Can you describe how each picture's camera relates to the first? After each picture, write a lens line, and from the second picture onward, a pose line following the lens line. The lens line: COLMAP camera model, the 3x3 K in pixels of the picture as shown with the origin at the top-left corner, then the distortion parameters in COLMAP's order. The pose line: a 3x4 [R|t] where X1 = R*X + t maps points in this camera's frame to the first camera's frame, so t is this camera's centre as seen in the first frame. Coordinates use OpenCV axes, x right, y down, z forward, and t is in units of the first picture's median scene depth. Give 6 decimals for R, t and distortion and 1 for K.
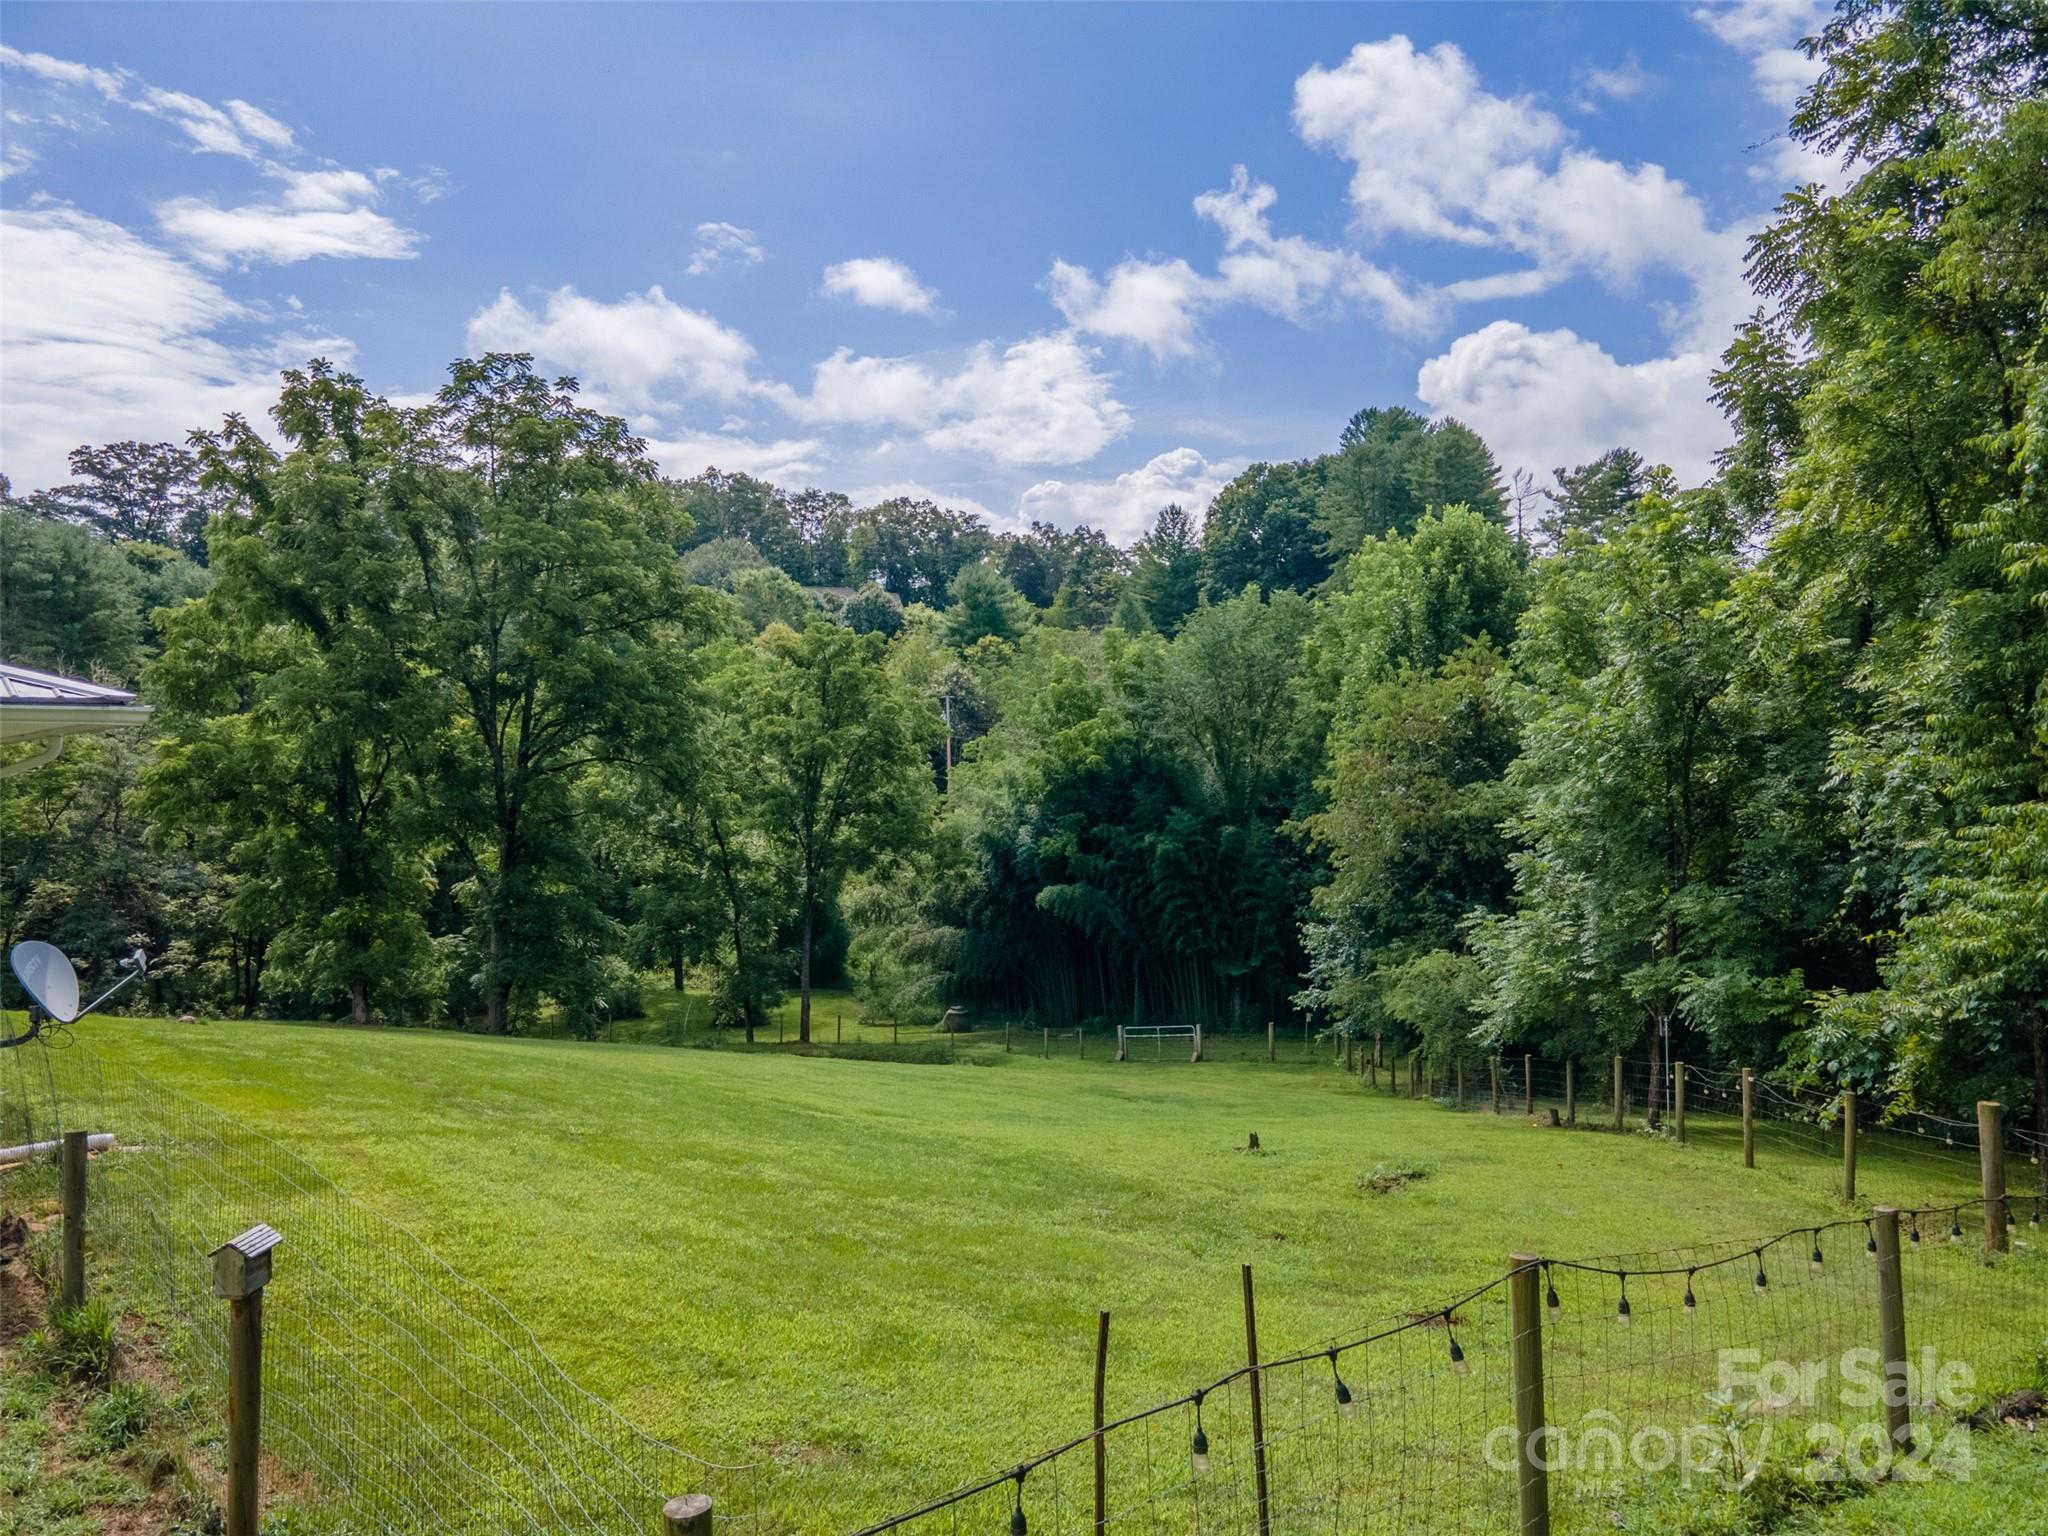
lens RADIAL K [[1462.6, 0, 1024.0], [0, 1462.6, 768.0], [0, 0, 1]] dist [0.029239, 0.003290]
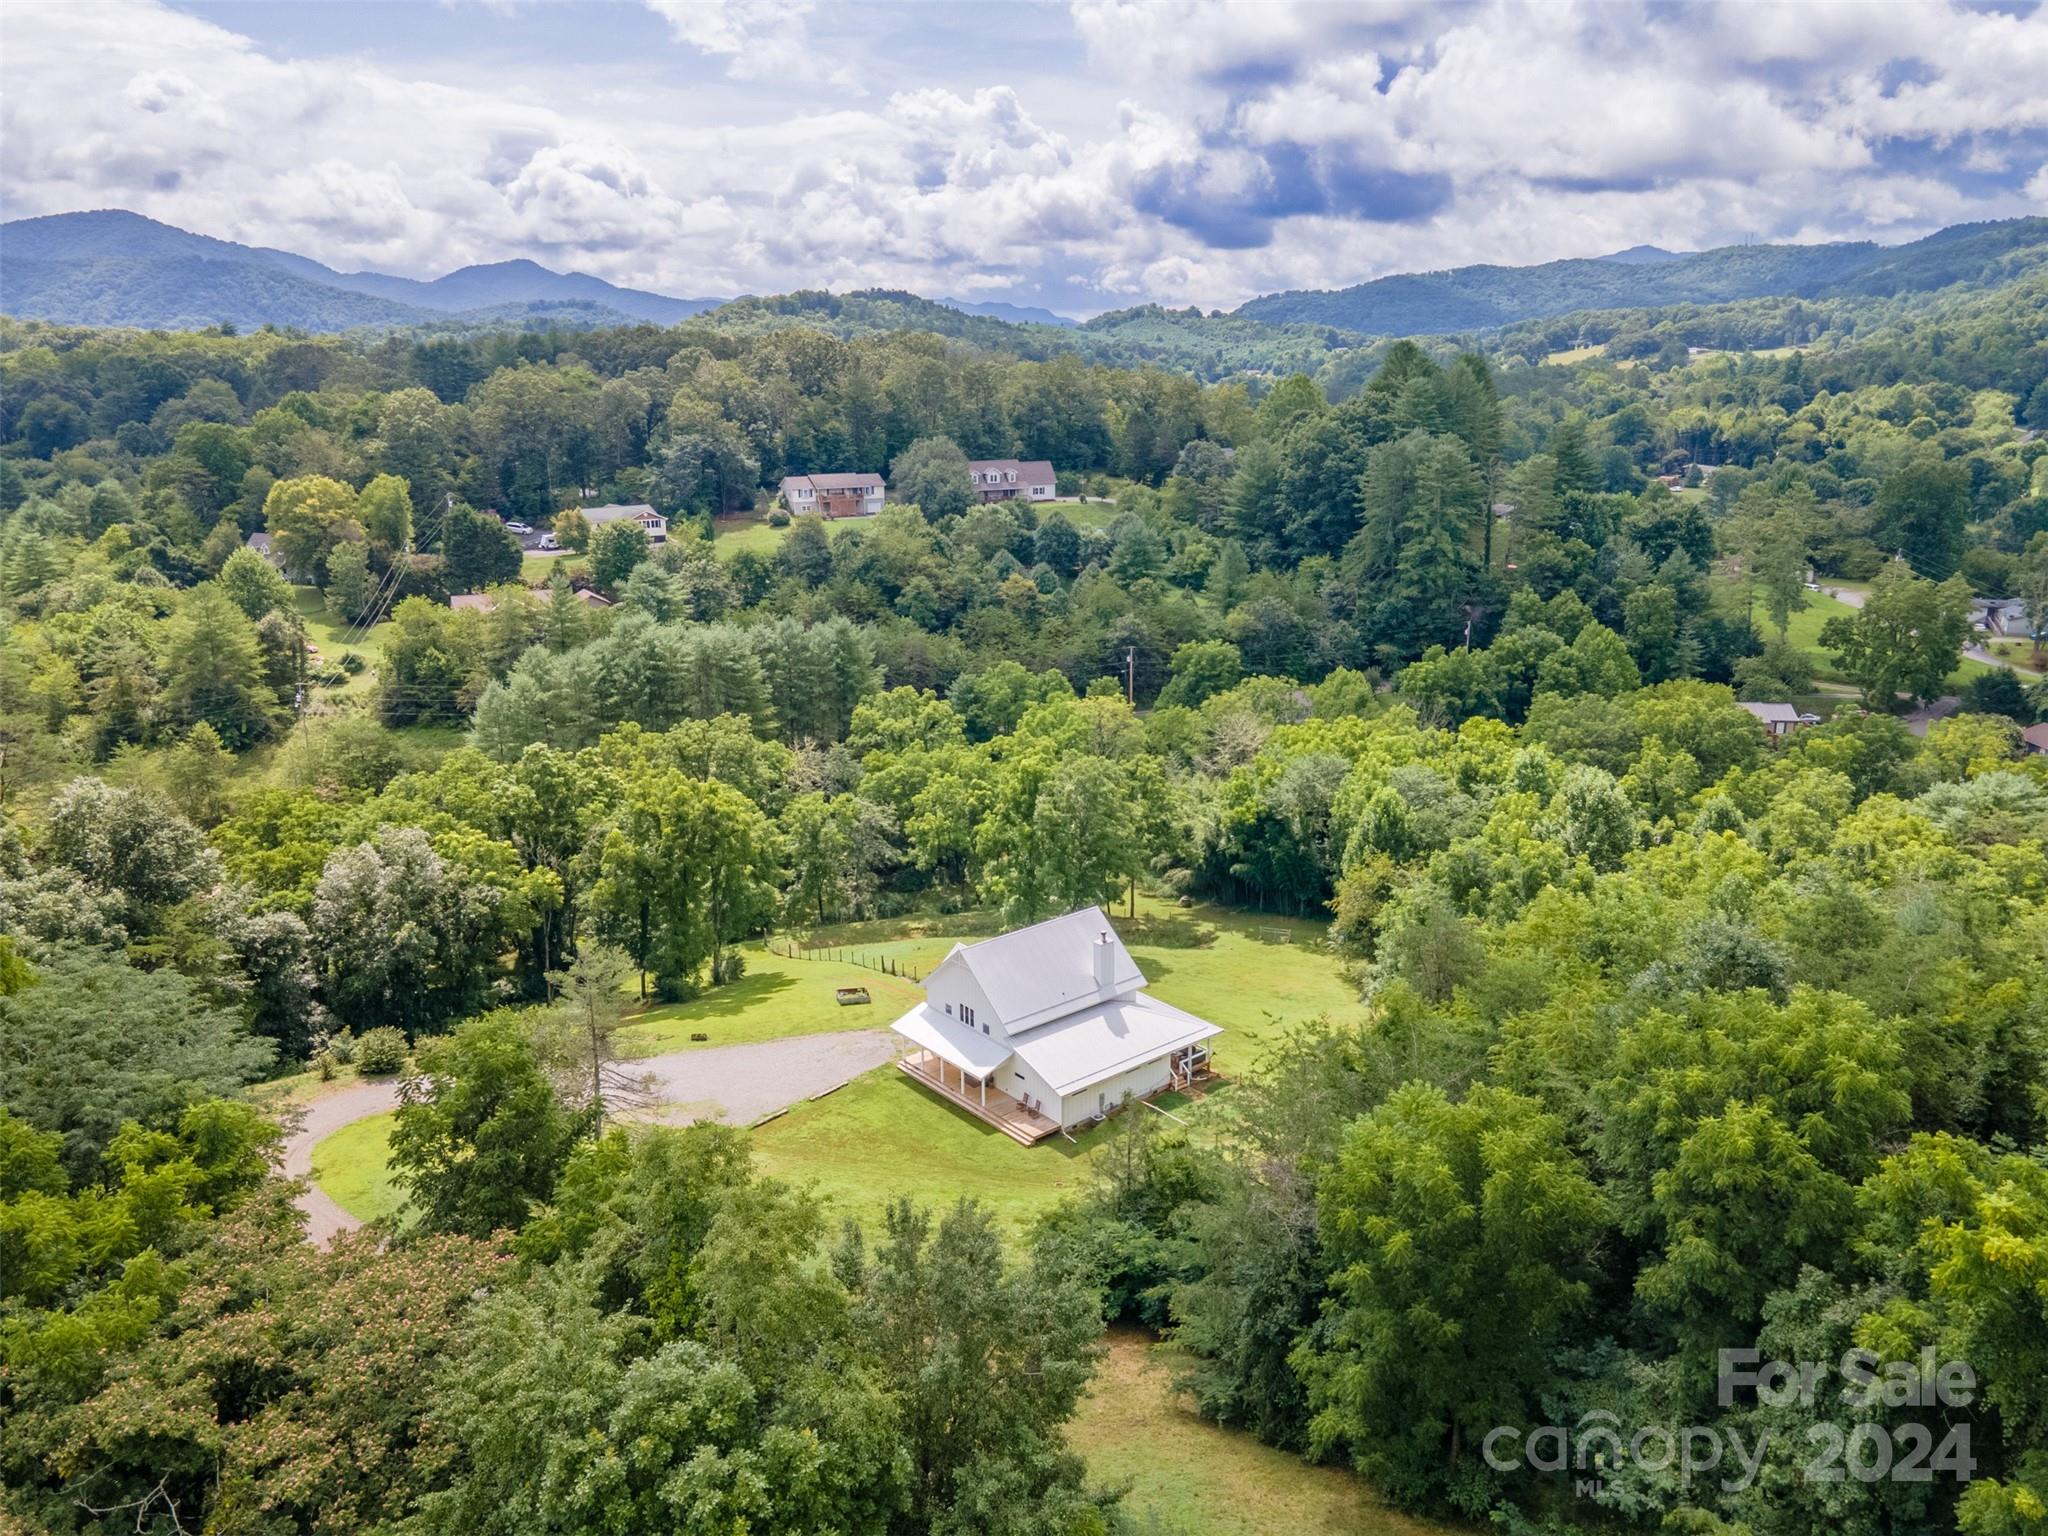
lens RADIAL K [[1462.6, 0, 1024.0], [0, 1462.6, 768.0], [0, 0, 1]] dist [0.029239, 0.003290]
pose [[0.999782, 0.009348, -0.018692, -0.117965], [-0.003946, 0.962744, 0.270387, -0.304199], [0.020523, -0.270254, 0.962570, -0.558136]]
